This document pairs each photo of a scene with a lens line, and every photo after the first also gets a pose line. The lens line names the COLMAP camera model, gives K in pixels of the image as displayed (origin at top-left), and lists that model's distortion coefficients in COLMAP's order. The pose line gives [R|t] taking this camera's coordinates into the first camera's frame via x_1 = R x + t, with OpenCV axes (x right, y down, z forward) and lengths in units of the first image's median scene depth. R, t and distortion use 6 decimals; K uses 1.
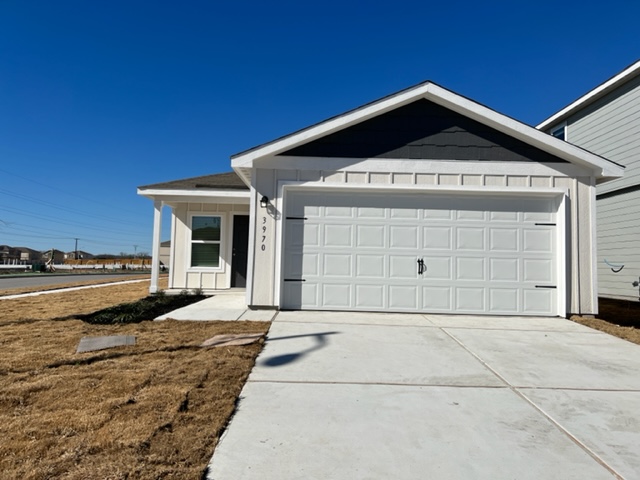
lens RADIAL K [[476.0, 0, 320.0], [0, 476.0, 240.0], [0, 0, 1]] dist [0.091634, -0.000658]
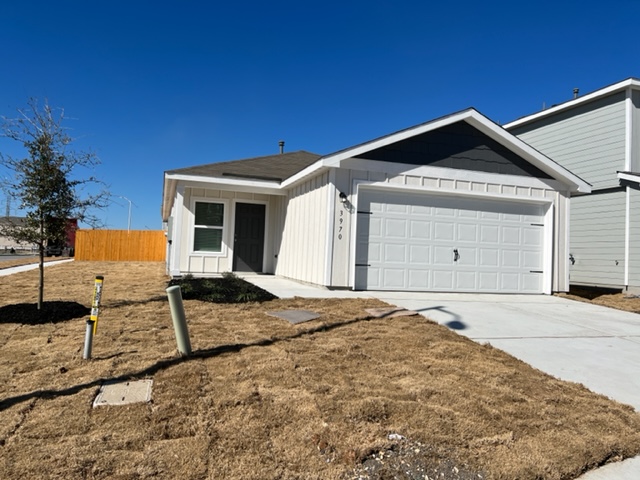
lens RADIAL K [[476.0, 0, 320.0], [0, 476.0, 240.0], [0, 0, 1]] dist [0.091634, -0.000658]
pose [[0.952488, 0.025374, 0.303518, -0.509857], [-0.034422, 0.999107, 0.024499, -0.002718], [-0.302625, -0.033783, 0.952511, -0.086013]]
